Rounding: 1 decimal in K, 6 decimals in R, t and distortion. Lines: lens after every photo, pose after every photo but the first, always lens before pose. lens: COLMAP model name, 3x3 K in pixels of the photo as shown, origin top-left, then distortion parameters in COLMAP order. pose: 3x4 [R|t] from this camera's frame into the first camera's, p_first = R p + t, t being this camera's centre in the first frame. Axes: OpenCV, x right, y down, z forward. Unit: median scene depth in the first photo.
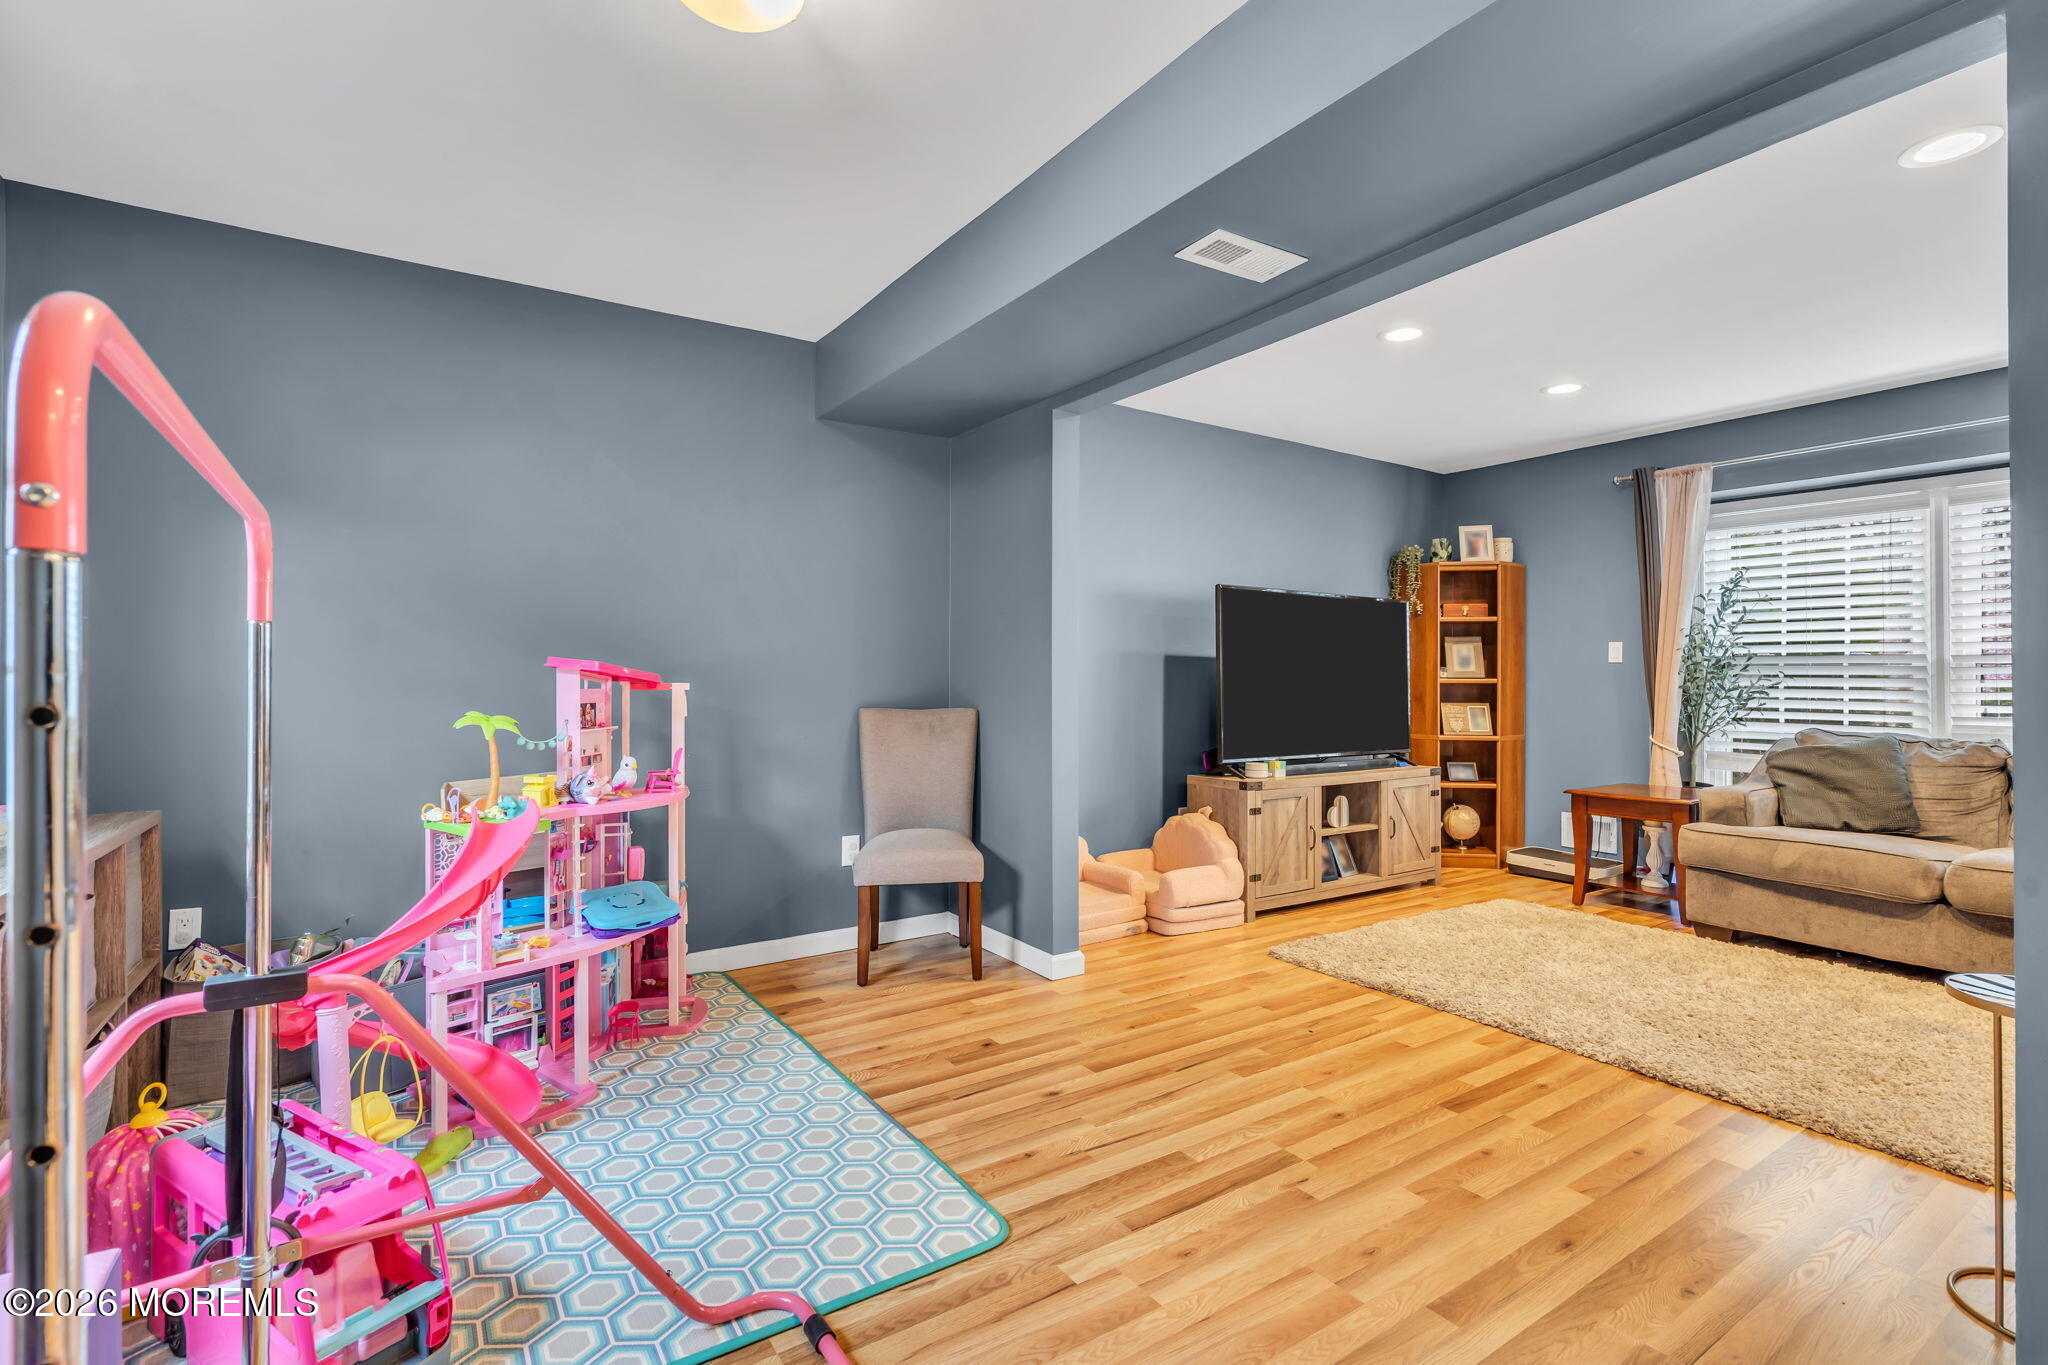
lens RADIAL K [[927.6, 0, 1026.3], [0, 927.6, 683.1], [0, 0, 1]] dist [-0.001310, 0.000157]
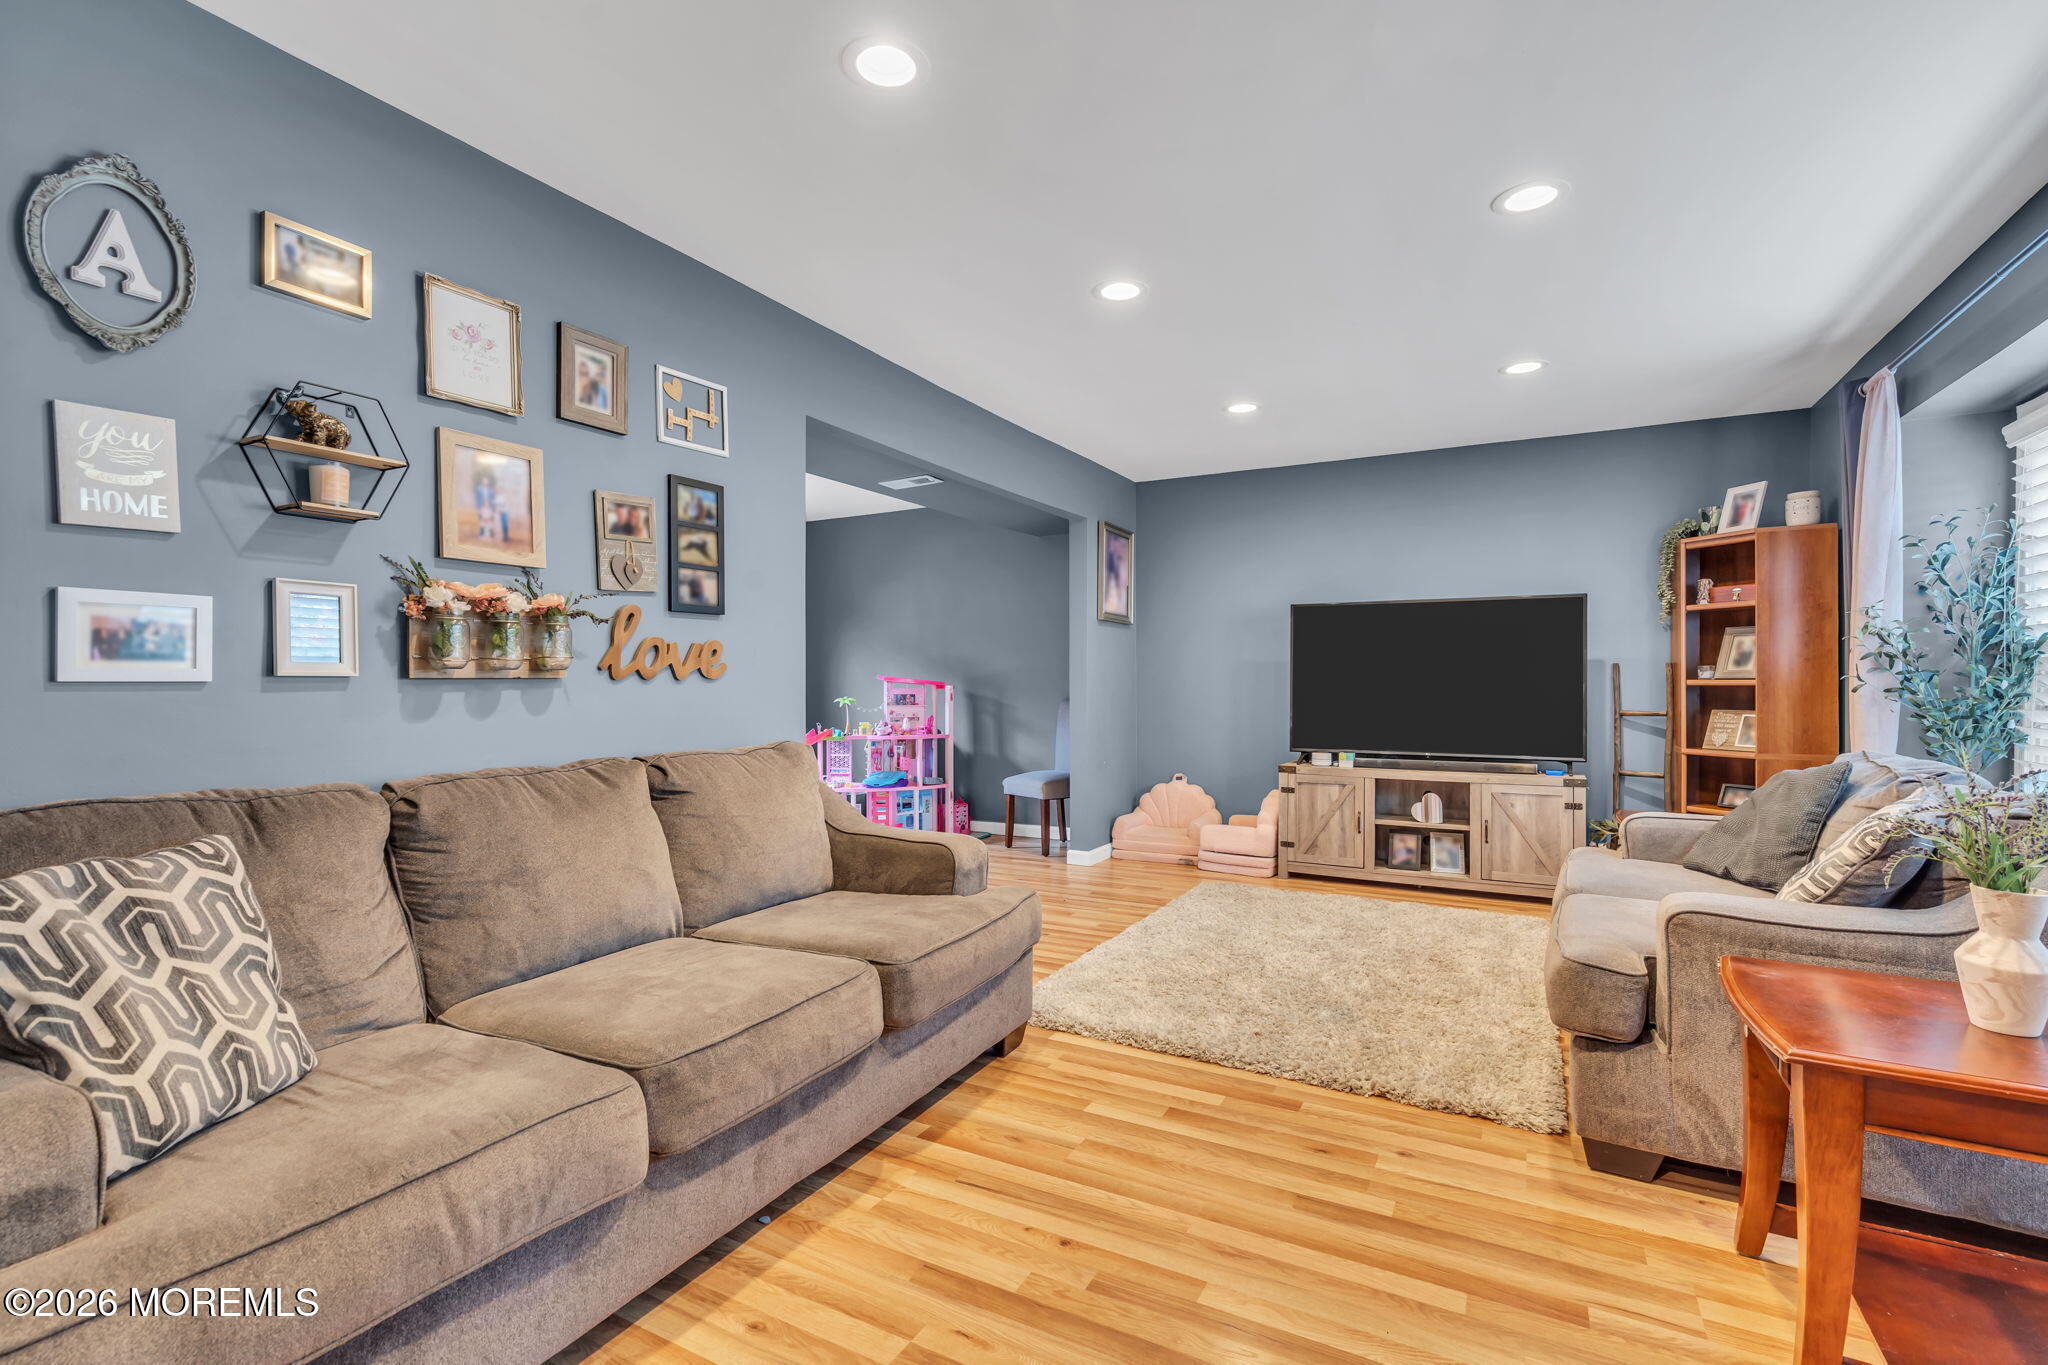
lens RADIAL K [[927.6, 0, 1026.3], [0, 927.6, 683.1], [0, 0, 1]] dist [-0.001310, 0.000157]
pose [[0.460779, -0.003618, -0.887507, 1.061606], [0.002992, 0.999992, -0.002523, -0.001517], [0.887510, -0.001493, 0.460786, 0.112035]]
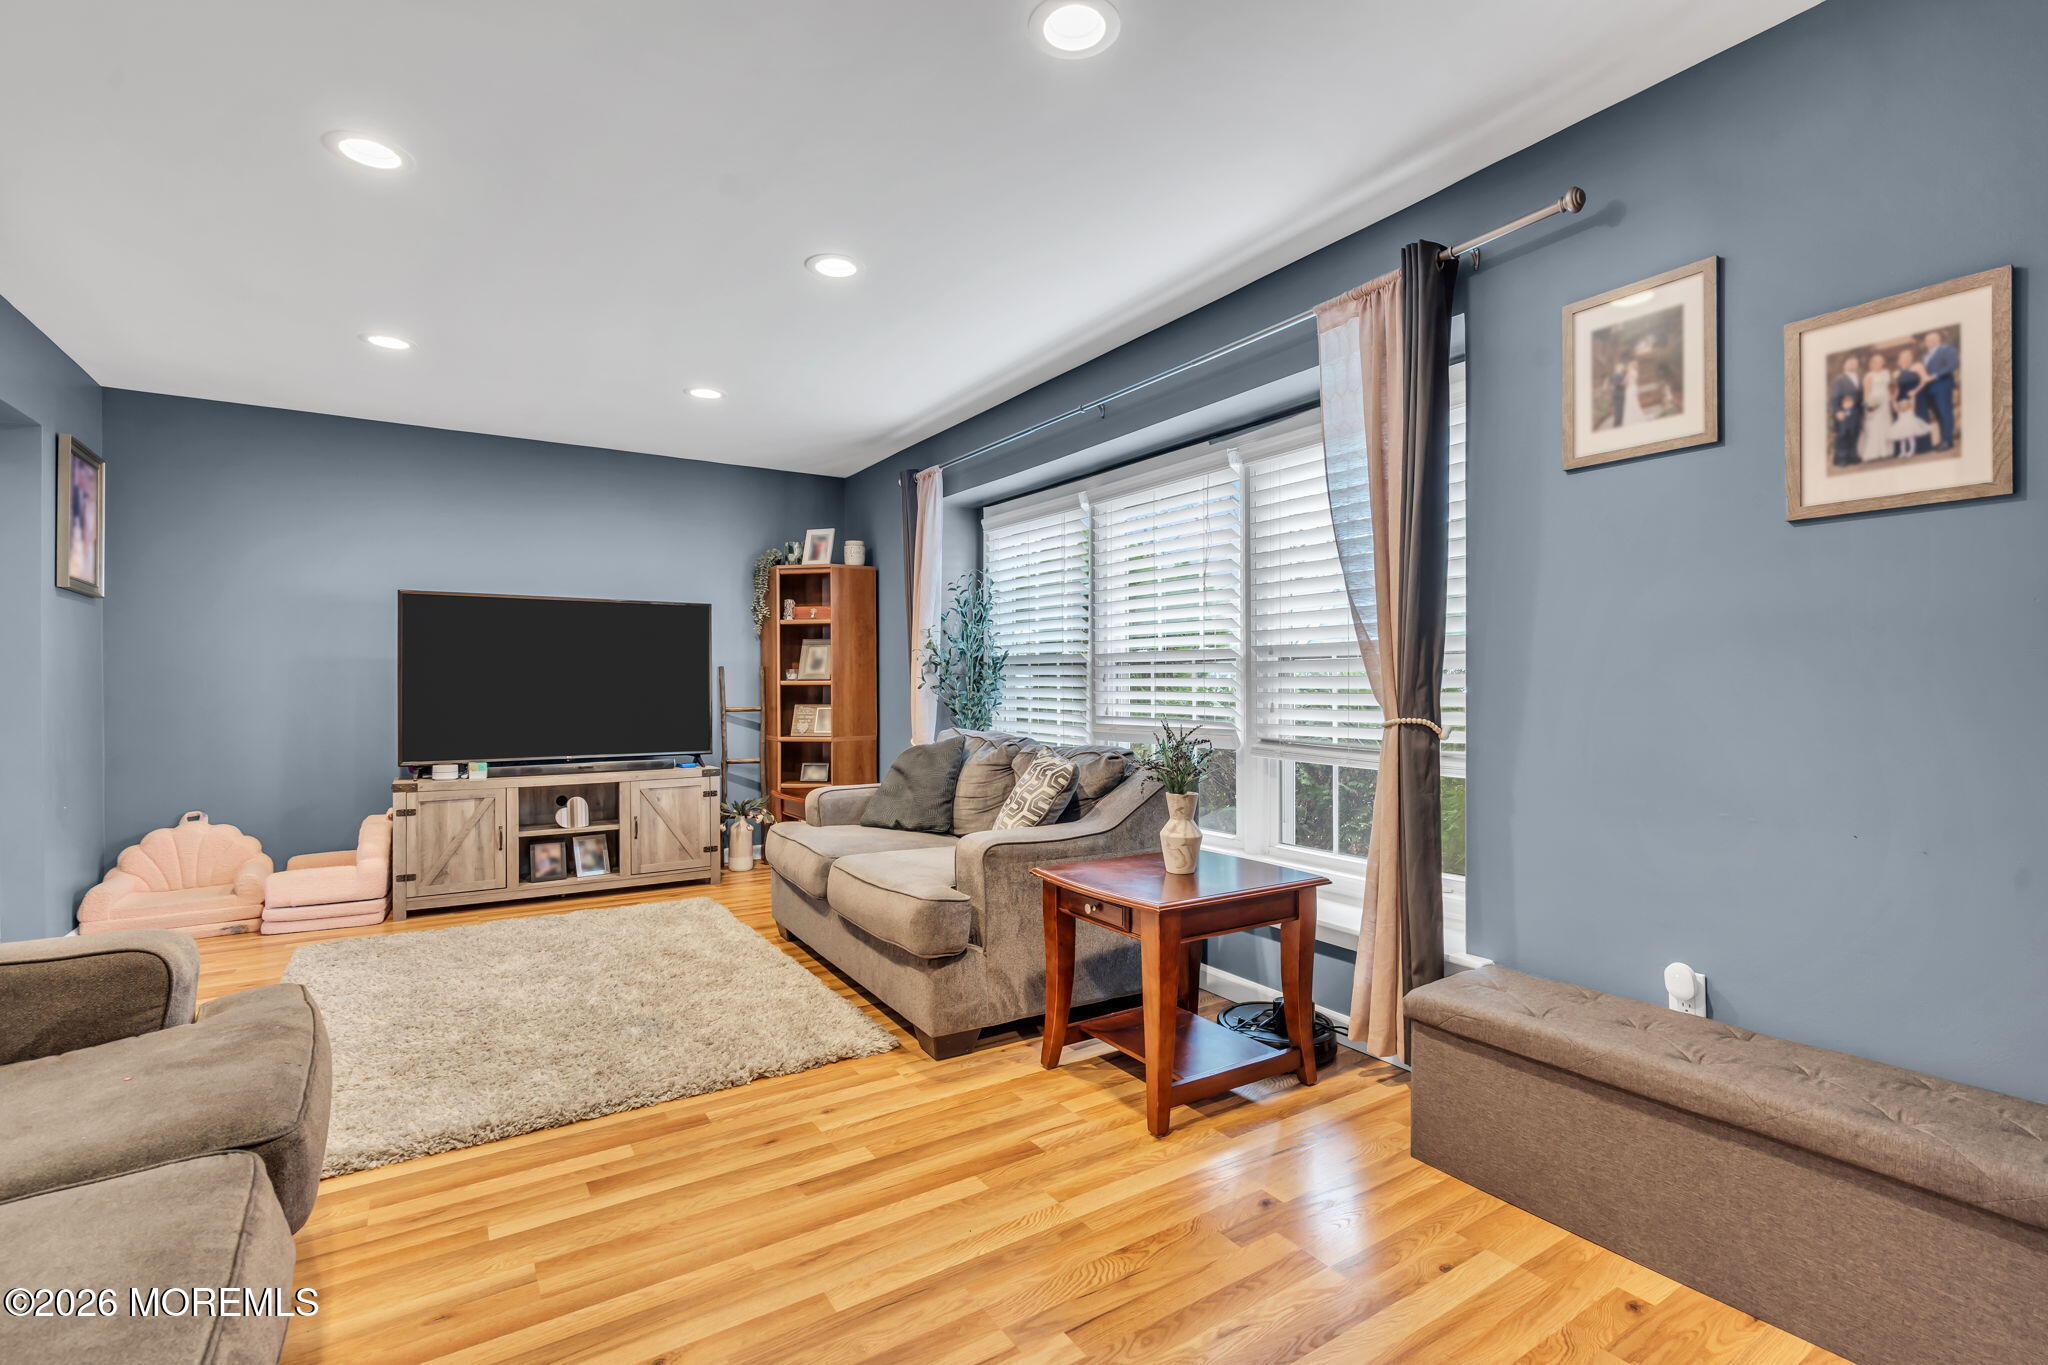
lens RADIAL K [[927.6, 0, 1026.3], [0, 927.6, 683.1], [0, 0, 1]] dist [-0.001310, 0.000157]
pose [[0.999833, -0.007948, -0.016481, 0.854111], [0.007936, 0.999968, -0.000792, 0.001210], [0.016487, 0.000661, 0.999864, -0.011227]]
